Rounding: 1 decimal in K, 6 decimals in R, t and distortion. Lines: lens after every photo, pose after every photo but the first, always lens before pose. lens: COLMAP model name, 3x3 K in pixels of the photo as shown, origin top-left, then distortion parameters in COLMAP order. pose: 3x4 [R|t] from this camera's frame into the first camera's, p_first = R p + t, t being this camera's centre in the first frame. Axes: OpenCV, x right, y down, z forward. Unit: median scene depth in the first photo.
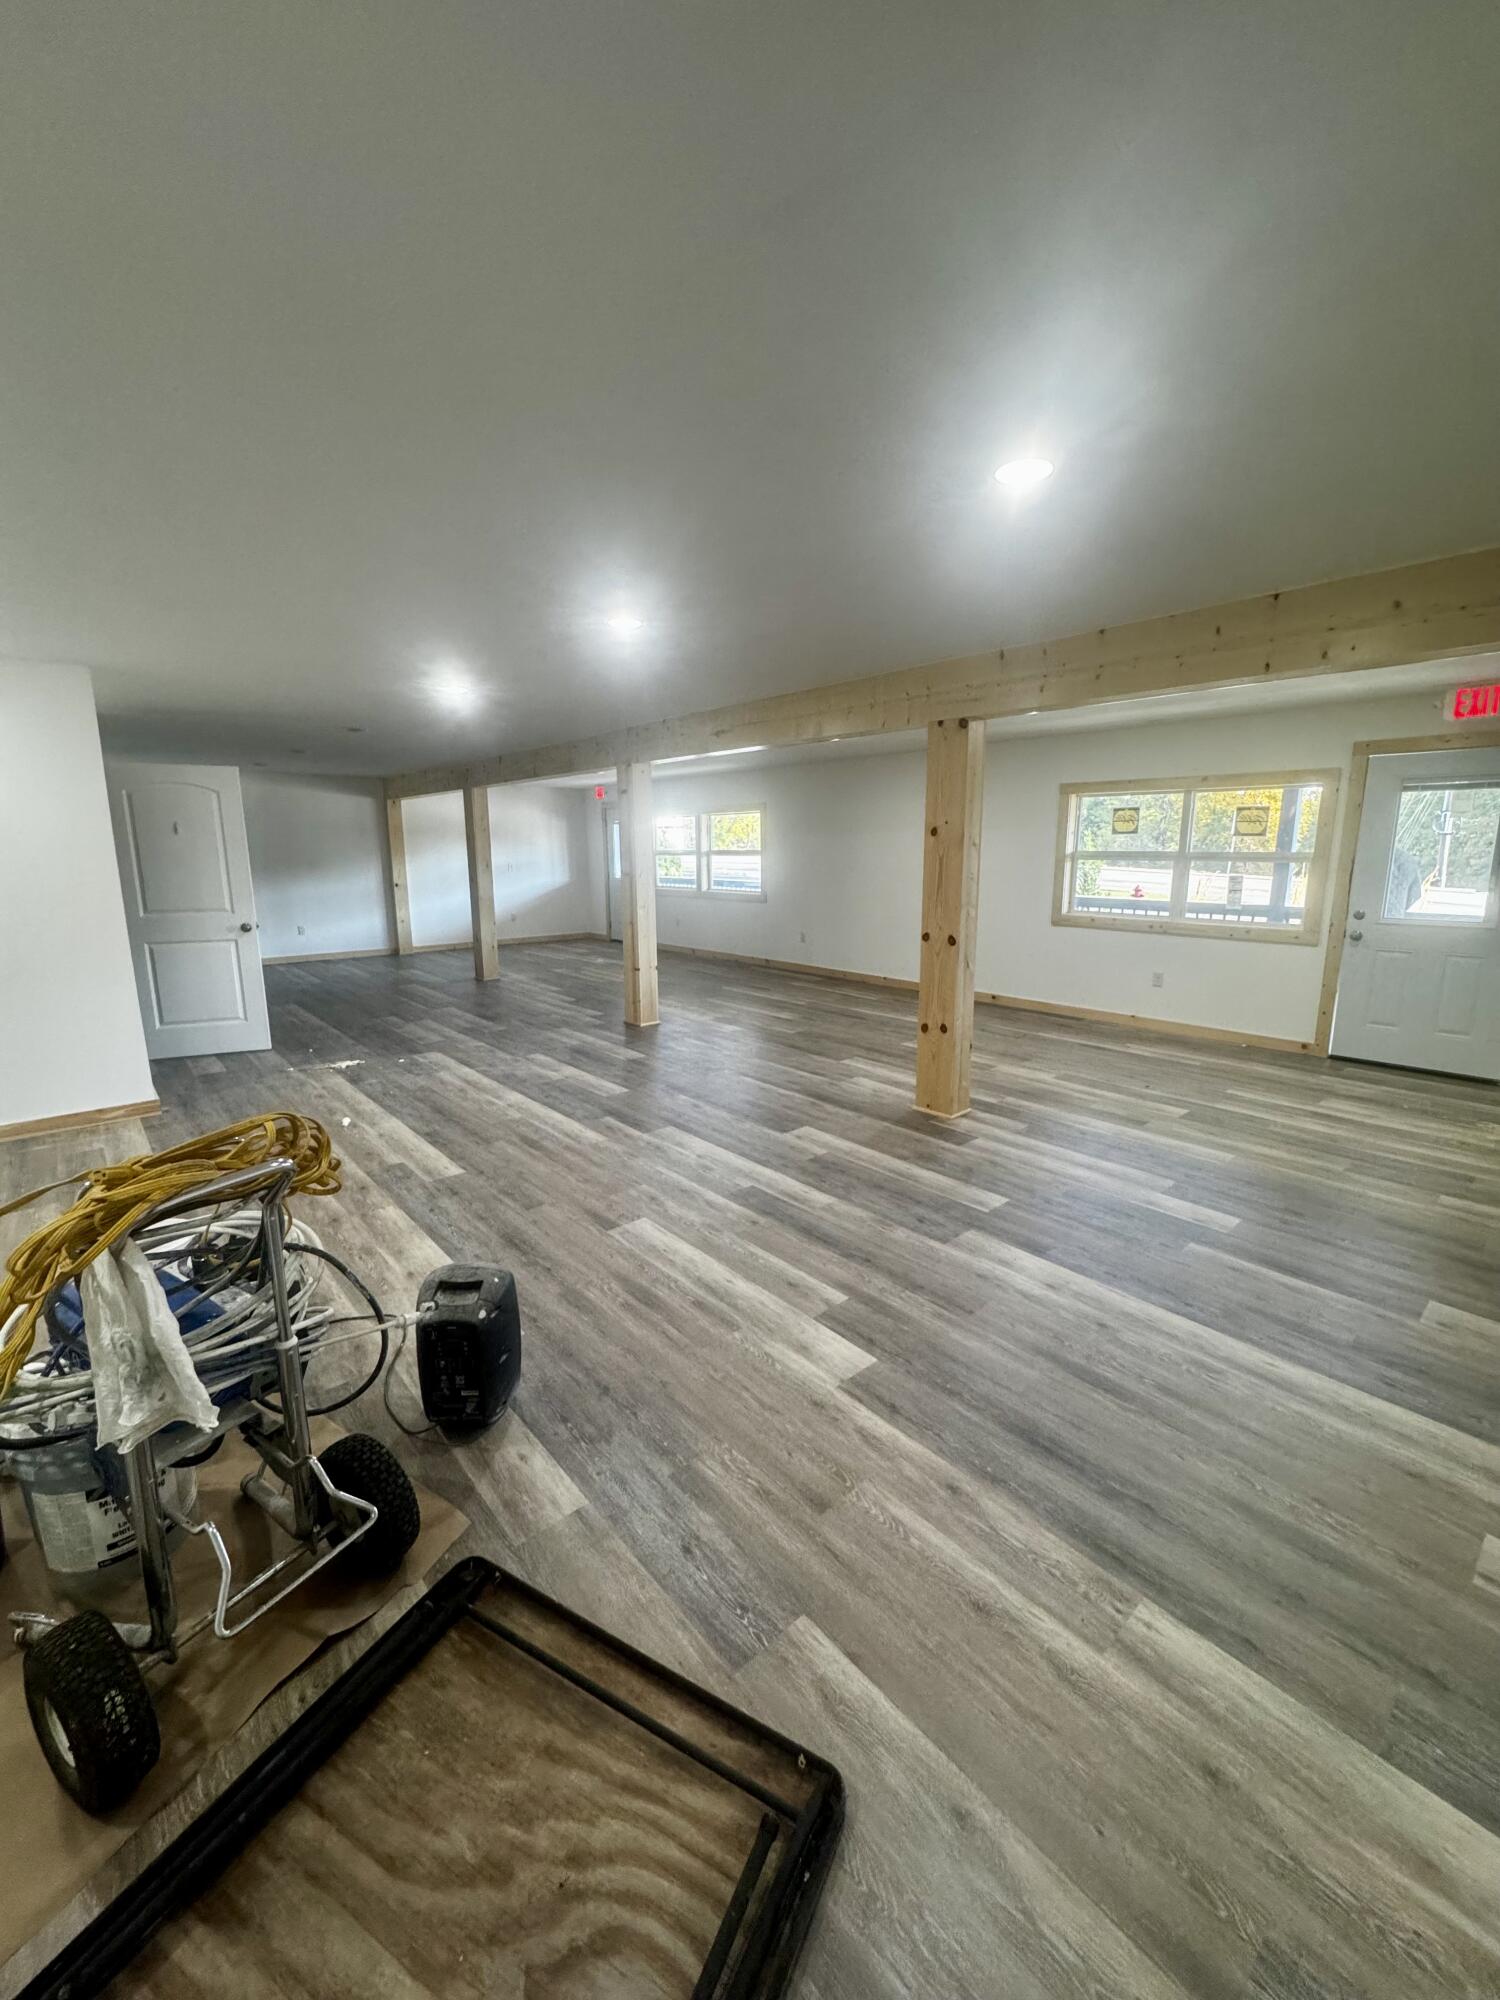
lens RADIAL K [[795.2, 0, 757.0], [0, 795.2, 1000.8], [0, 0, 1]] dist [-0.003475, -0.000105]
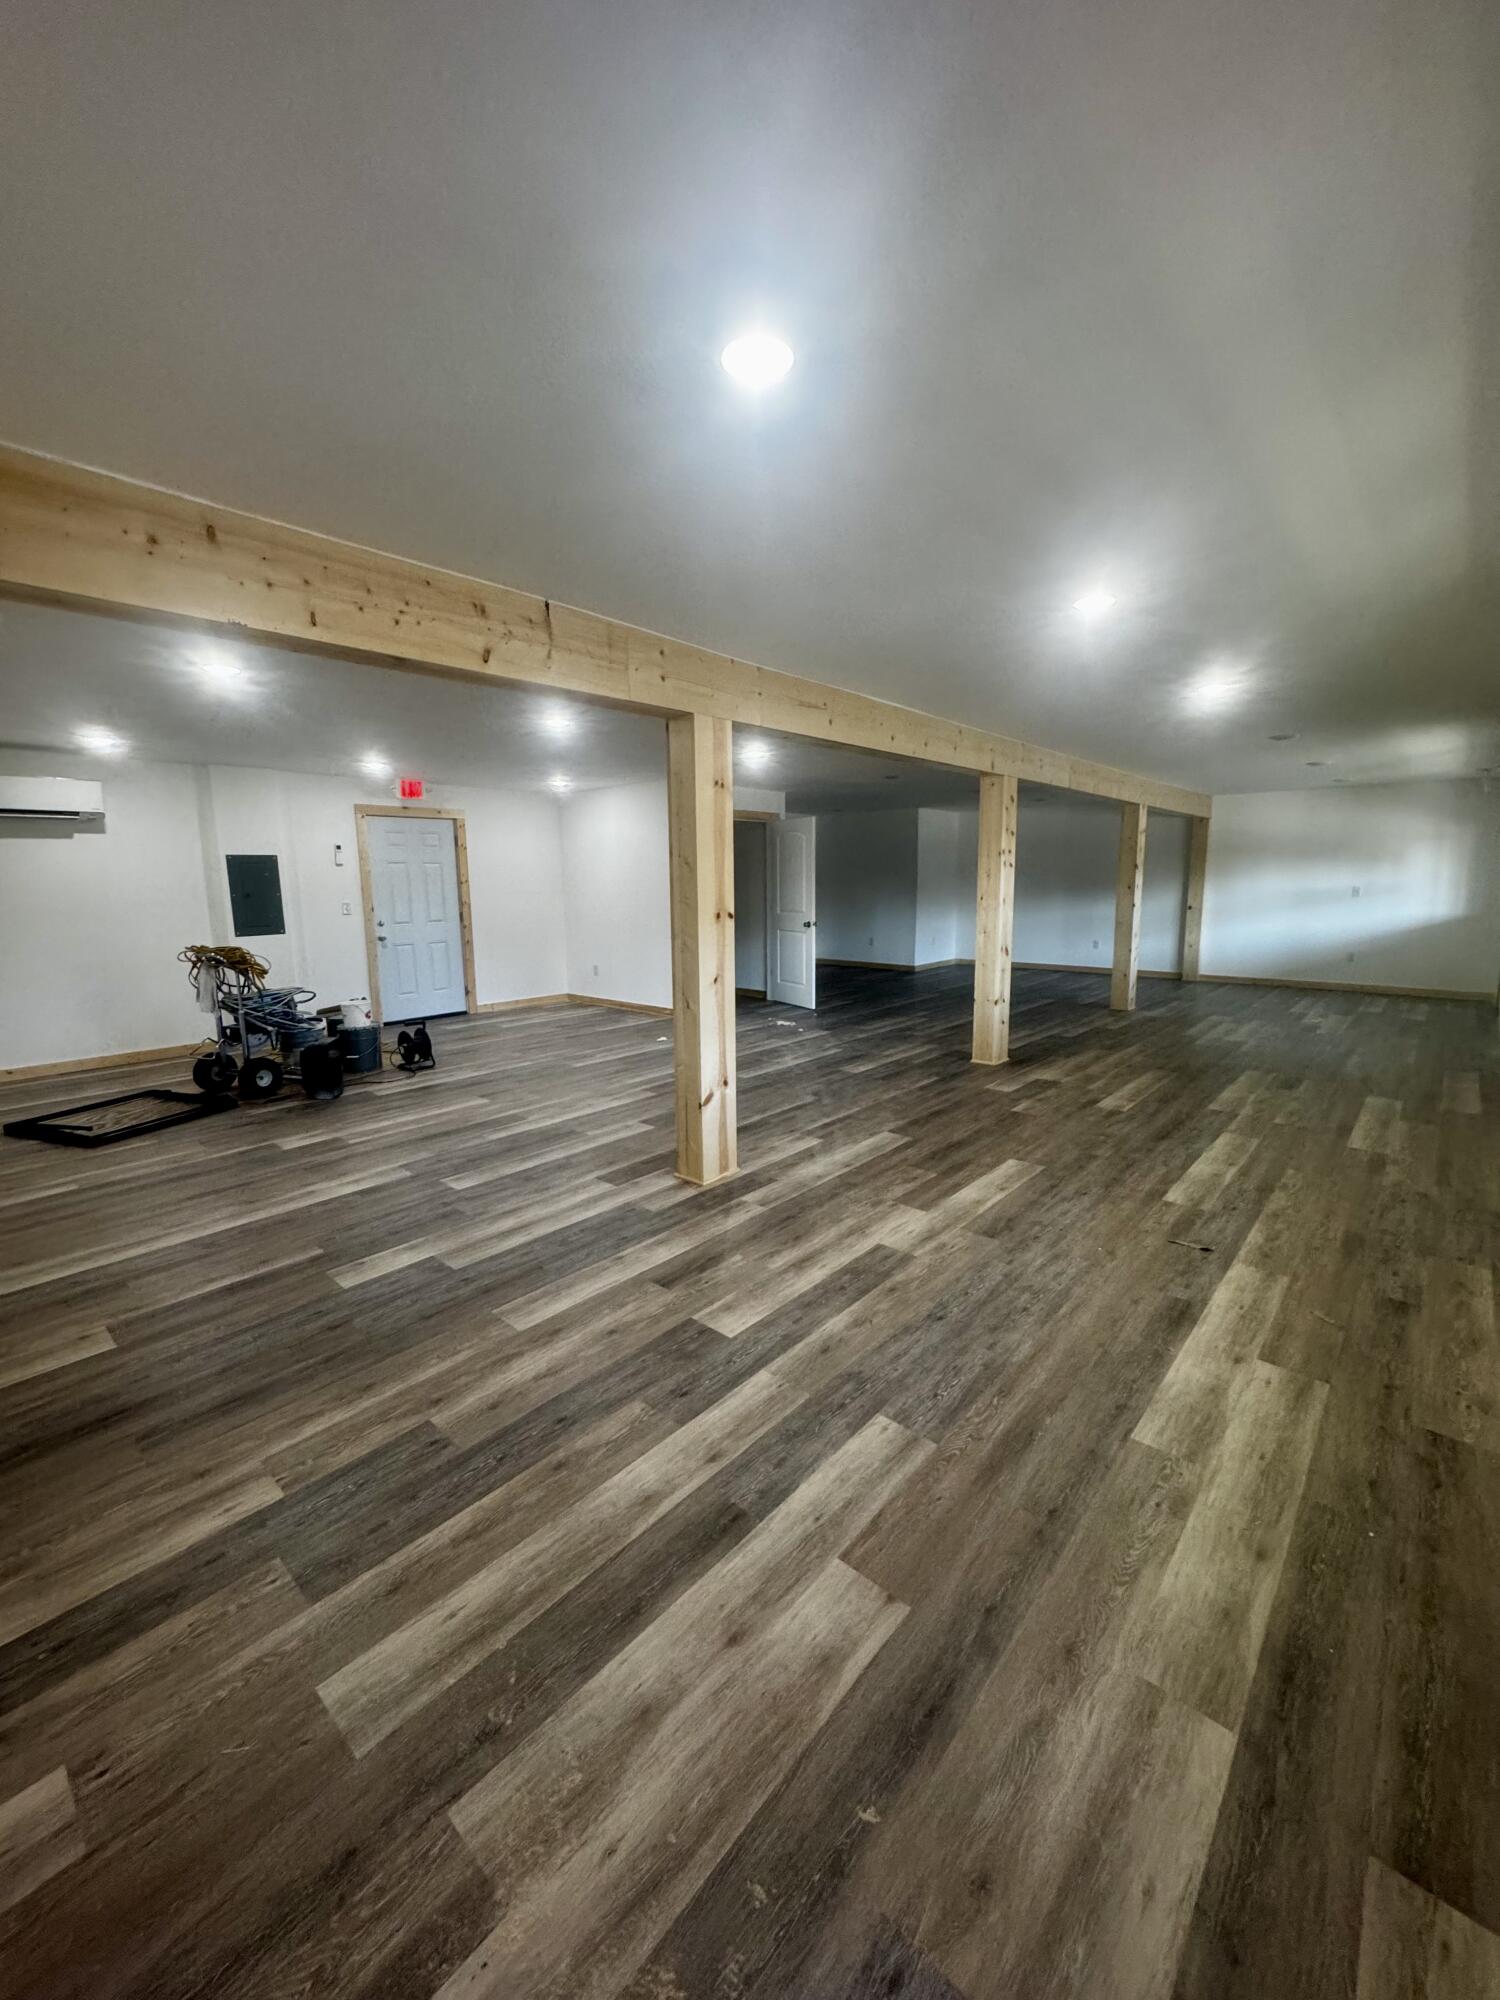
lens RADIAL K [[795.2, 0, 762.9], [0, 795.2, 989.2], [0, 0, 1]] dist [-0.003475, -0.000105]
pose [[0.129378, 0.142142, -0.981355, 1.229841], [-0.180892, 0.976449, 0.117583, -0.197842], [0.974956, 0.162306, 0.152043, 1.042664]]
